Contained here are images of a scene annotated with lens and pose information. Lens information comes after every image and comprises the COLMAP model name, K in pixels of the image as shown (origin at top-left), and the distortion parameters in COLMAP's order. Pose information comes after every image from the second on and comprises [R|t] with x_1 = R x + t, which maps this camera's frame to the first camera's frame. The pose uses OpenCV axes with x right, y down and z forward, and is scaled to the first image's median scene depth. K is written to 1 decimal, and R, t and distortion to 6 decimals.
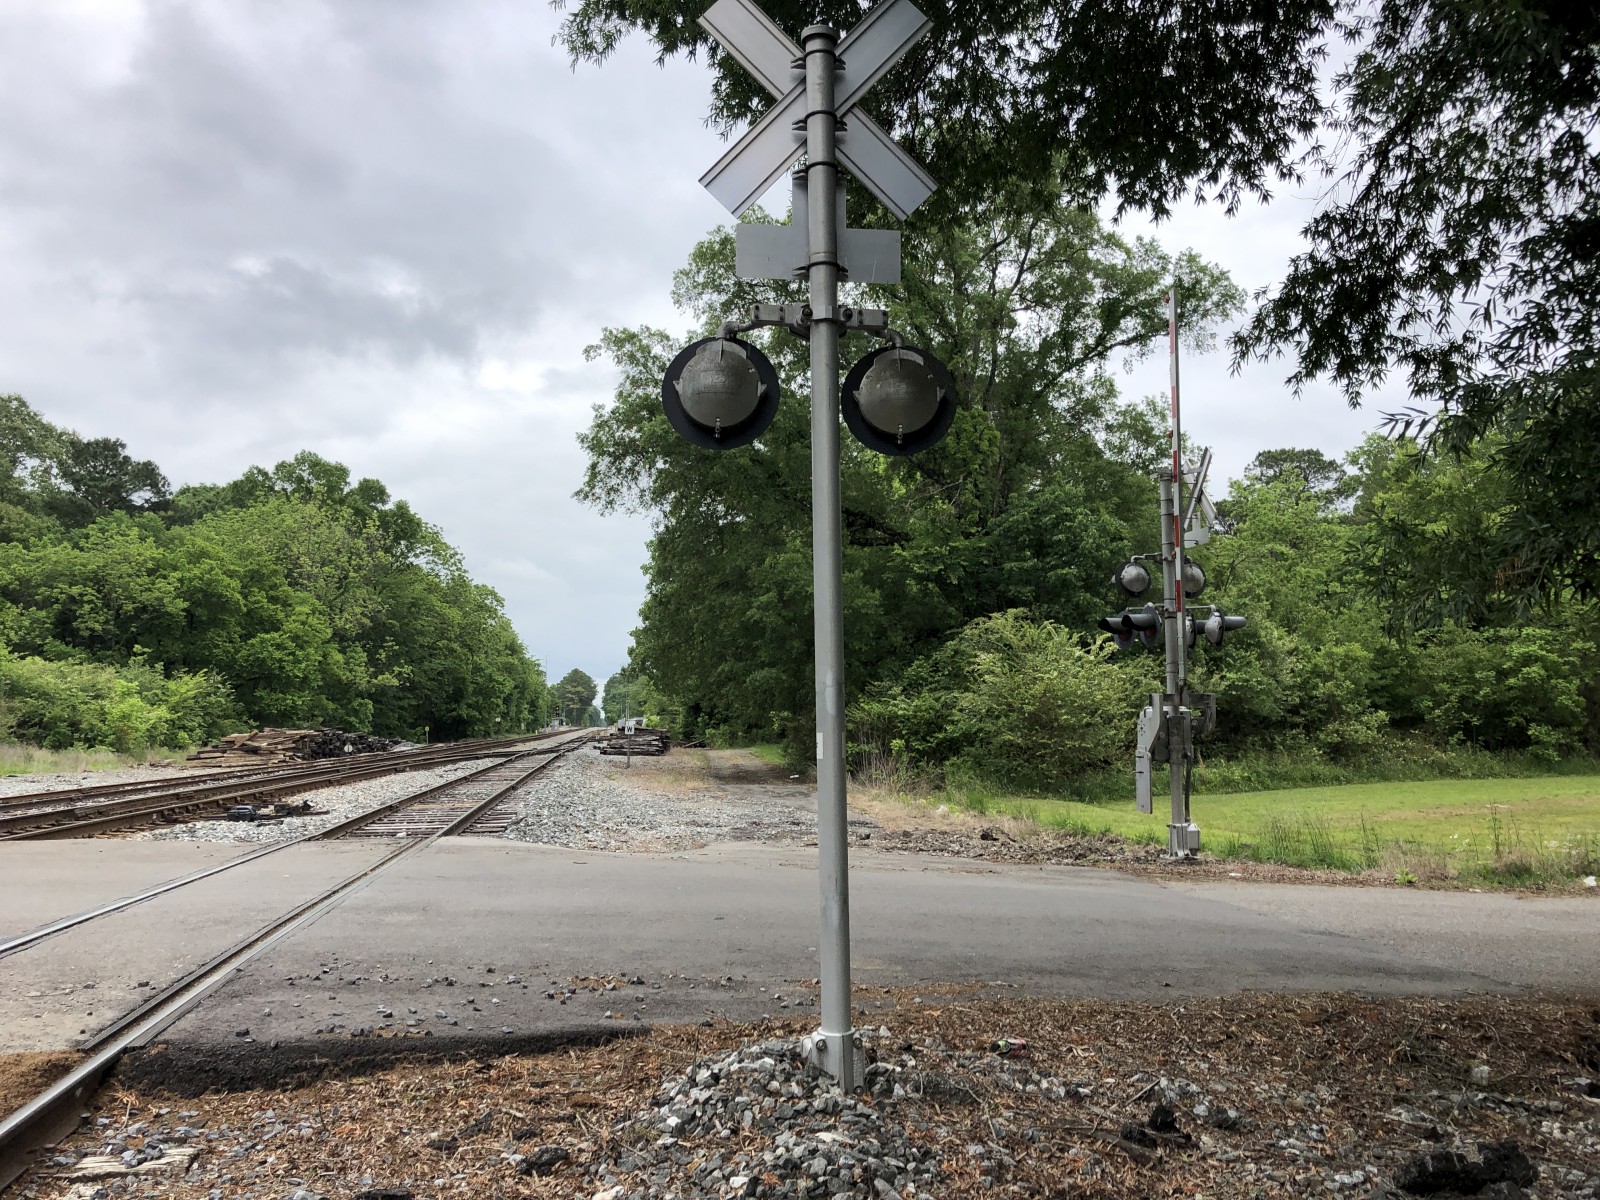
lens RADIAL K [[1280.1, 0, 756.6], [0, 1280.1, 561.1], [0, 0, 1]] dist [-0.003965, 0.061624]
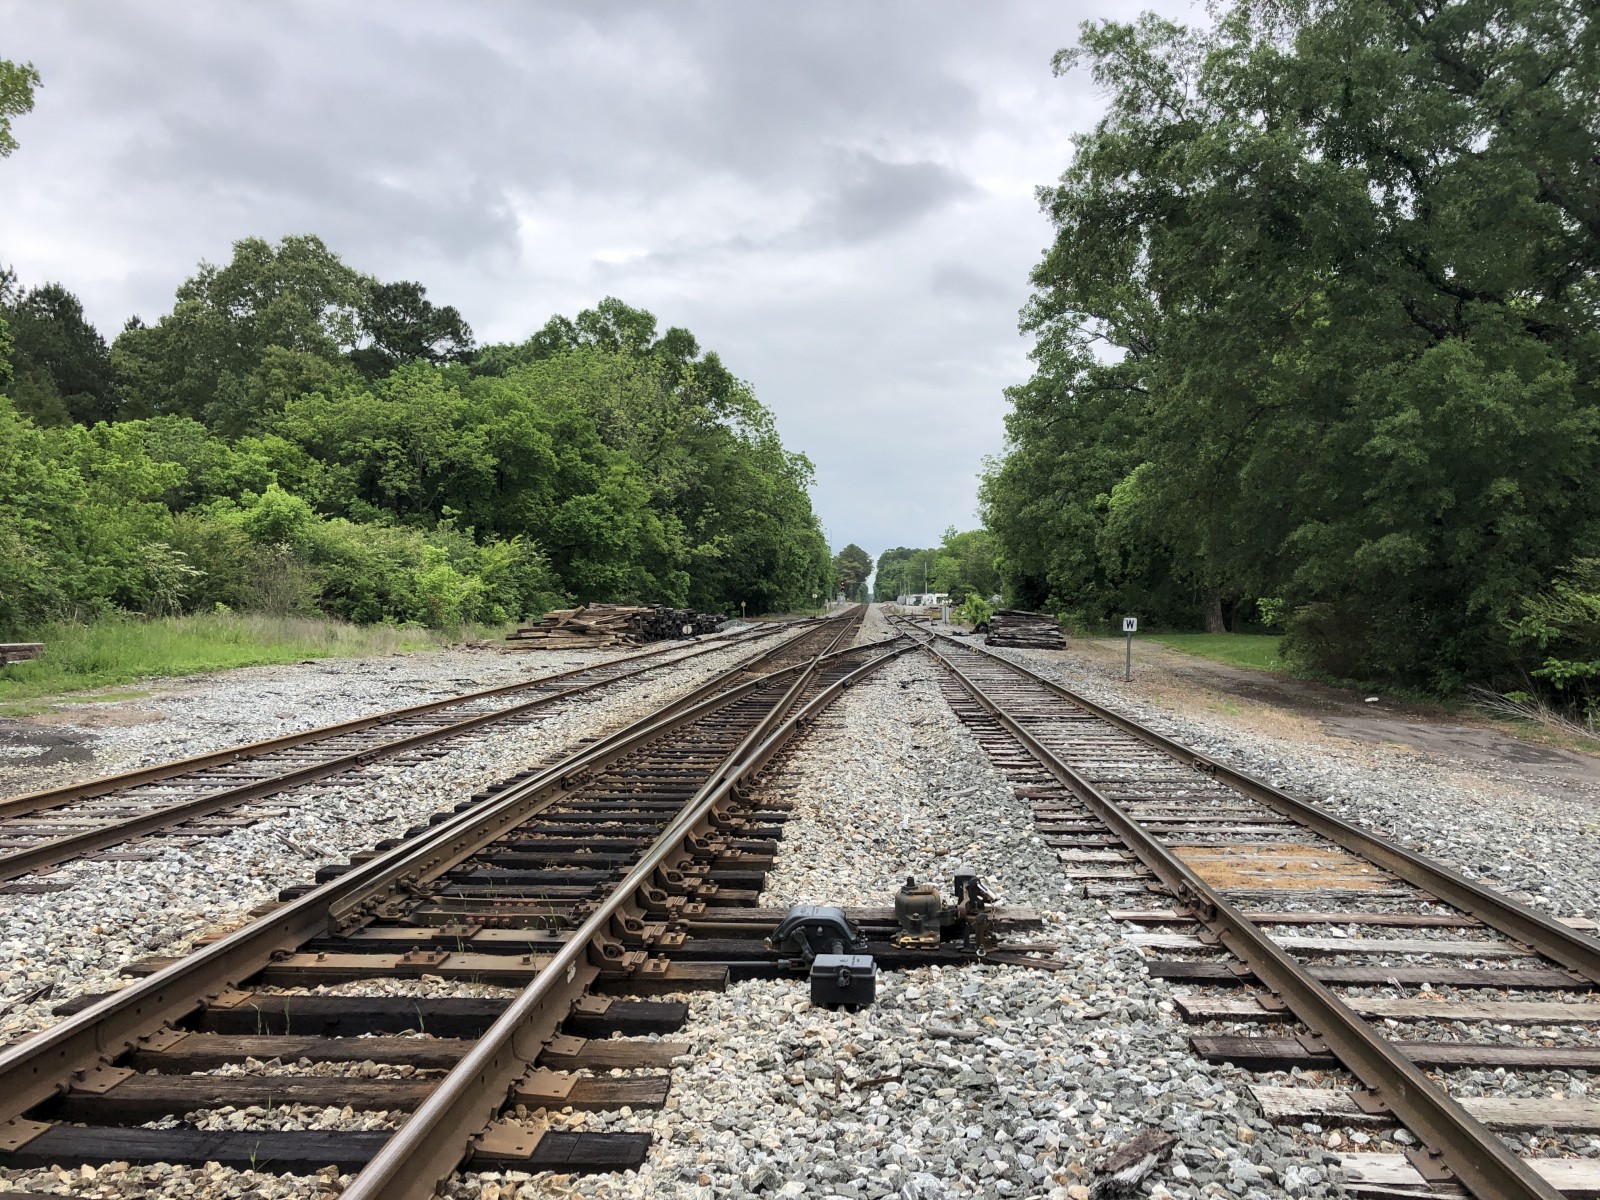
lens RADIAL K [[1289.4, 0, 785.3], [0, 1289.4, 579.6], [0, 0, 1]] dist [0.045646, -0.003393]
pose [[0.981978, 0.015766, -0.188335, -0.079103], [0.005173, 0.993899, 0.110175, 0.017324], [0.188923, -0.109164, 0.975905, 0.158342]]
